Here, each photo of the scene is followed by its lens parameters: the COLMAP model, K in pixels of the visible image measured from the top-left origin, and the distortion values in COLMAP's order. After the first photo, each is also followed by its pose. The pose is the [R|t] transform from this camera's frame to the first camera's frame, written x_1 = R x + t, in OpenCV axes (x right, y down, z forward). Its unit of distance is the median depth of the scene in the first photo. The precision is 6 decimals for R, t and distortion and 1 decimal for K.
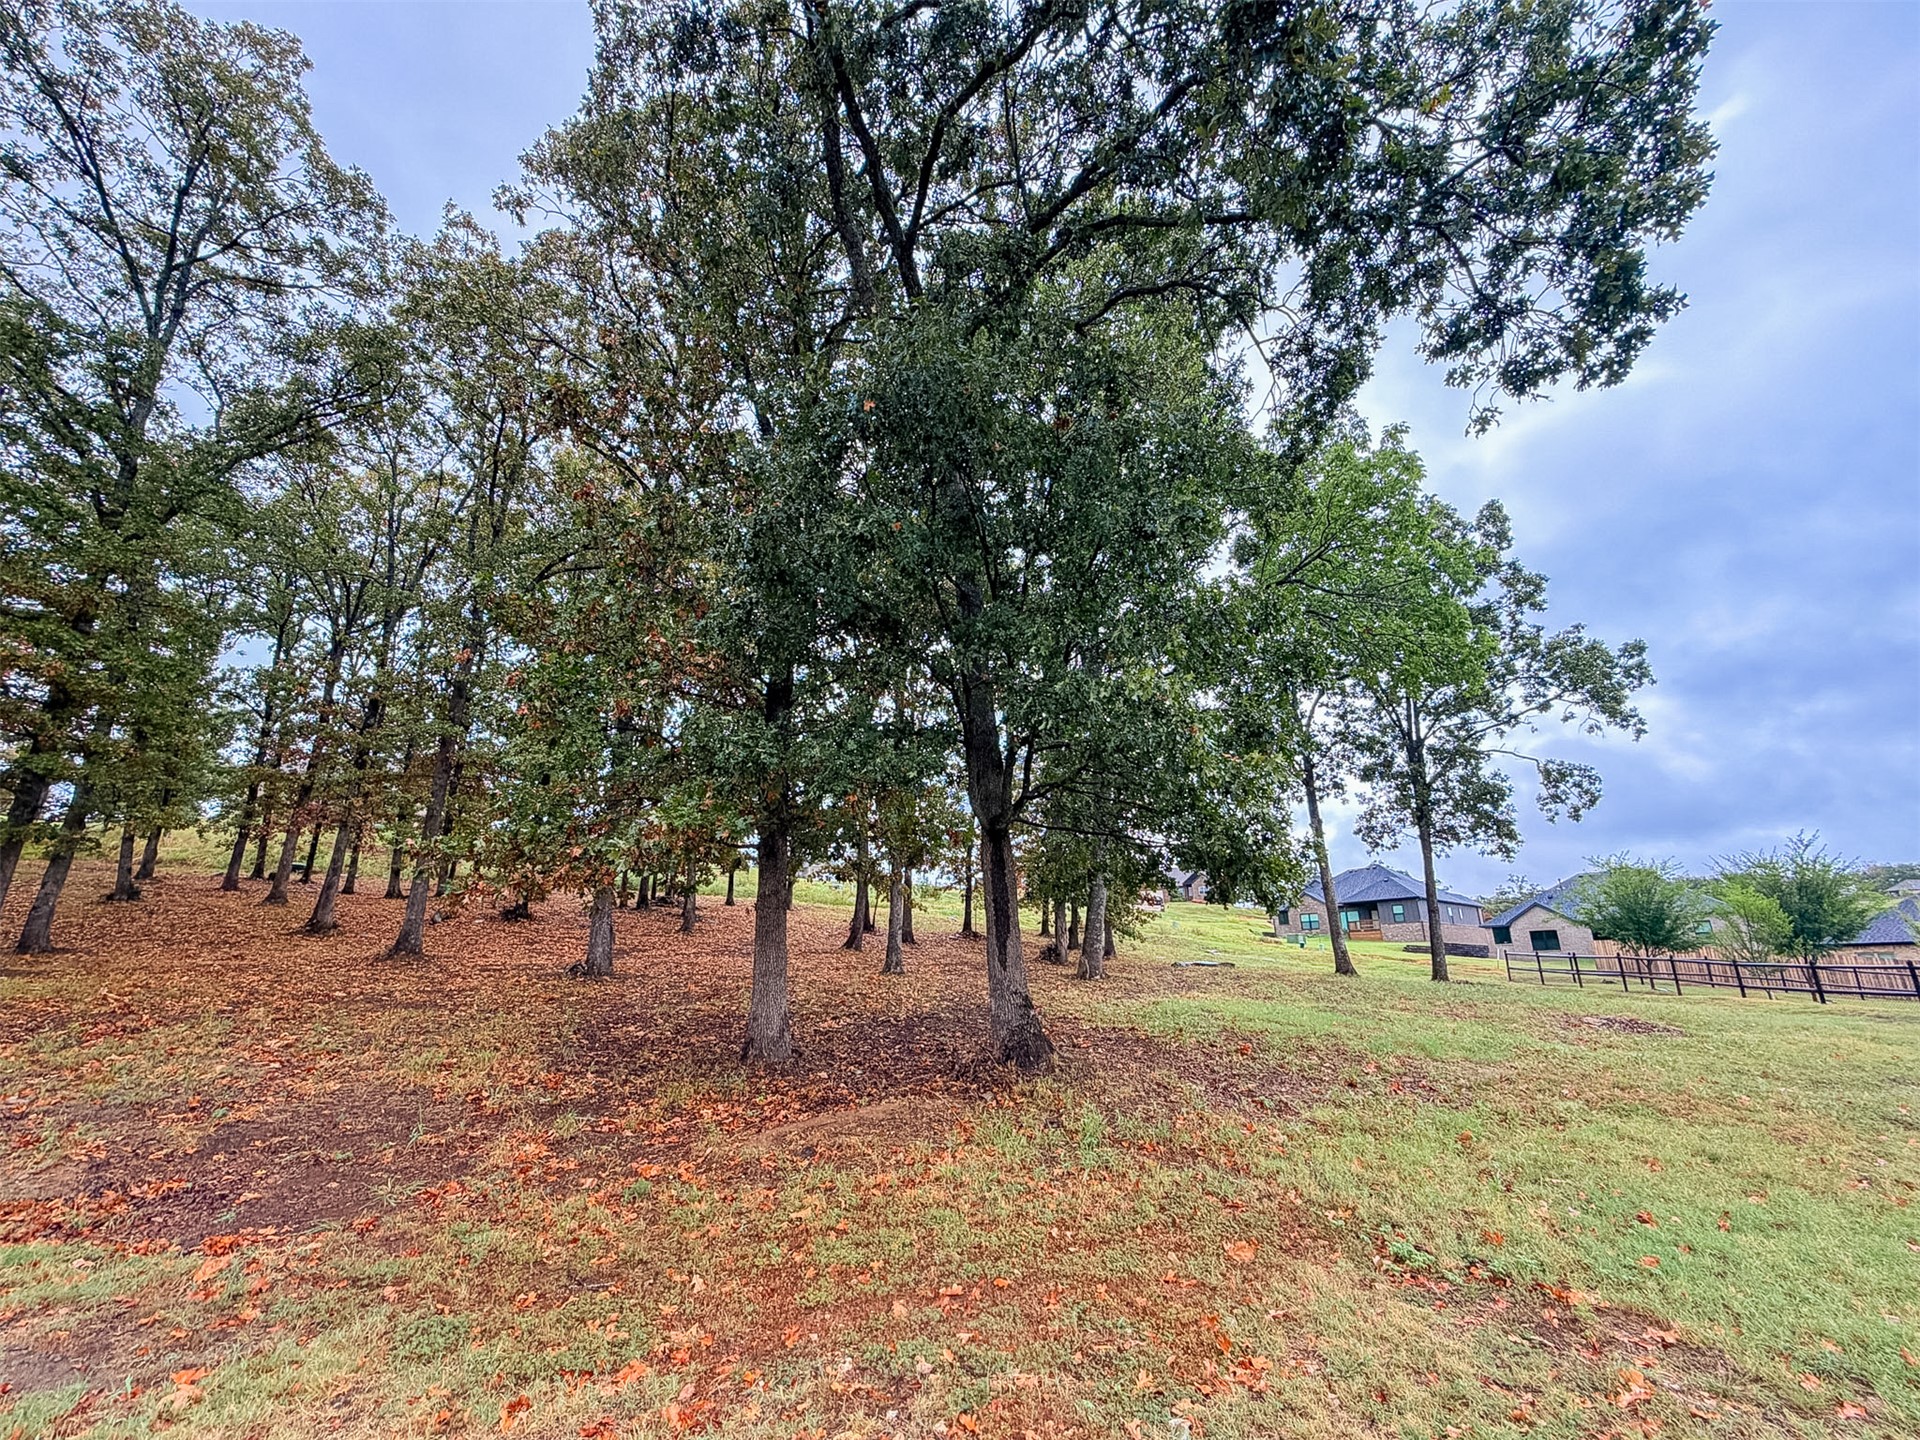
lens RADIAL K [[777.2, 0, 956.9], [0, 777.2, 716.8], [0, 0, 1]] dist [0.001472, -0.000066]
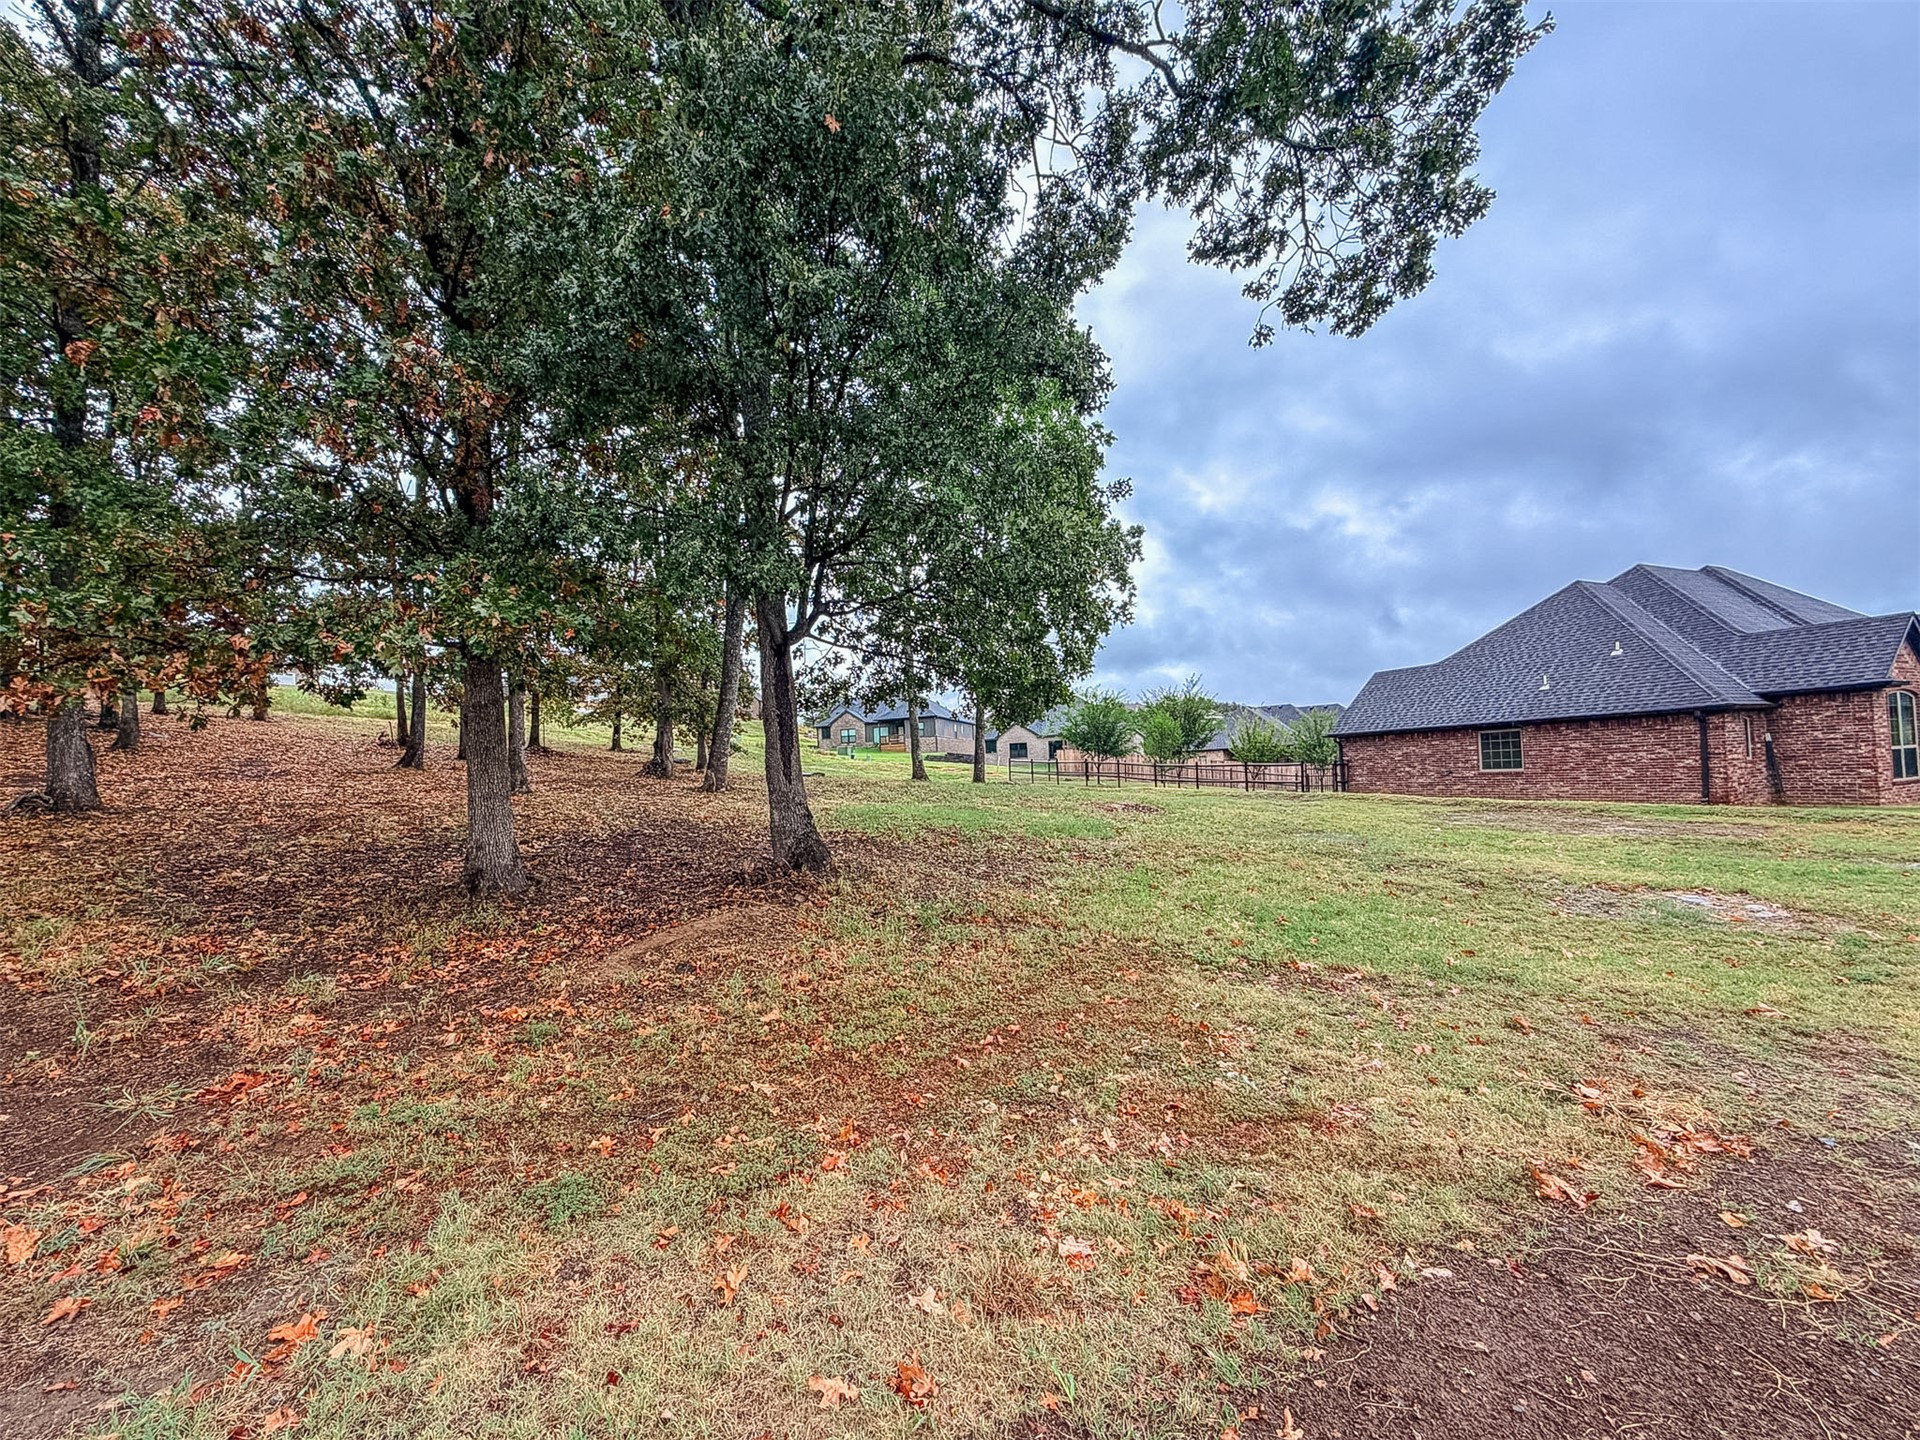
lens RADIAL K [[777.2, 0, 955.0], [0, 777.2, 719.1], [0, 0, 1]] dist [0.001472, -0.000066]
pose [[0.852605, 0.013232, 0.522389, -0.215626], [-0.135062, 0.971291, 0.195836, 0.015130], [-0.504801, -0.237526, 0.829914, 0.061127]]
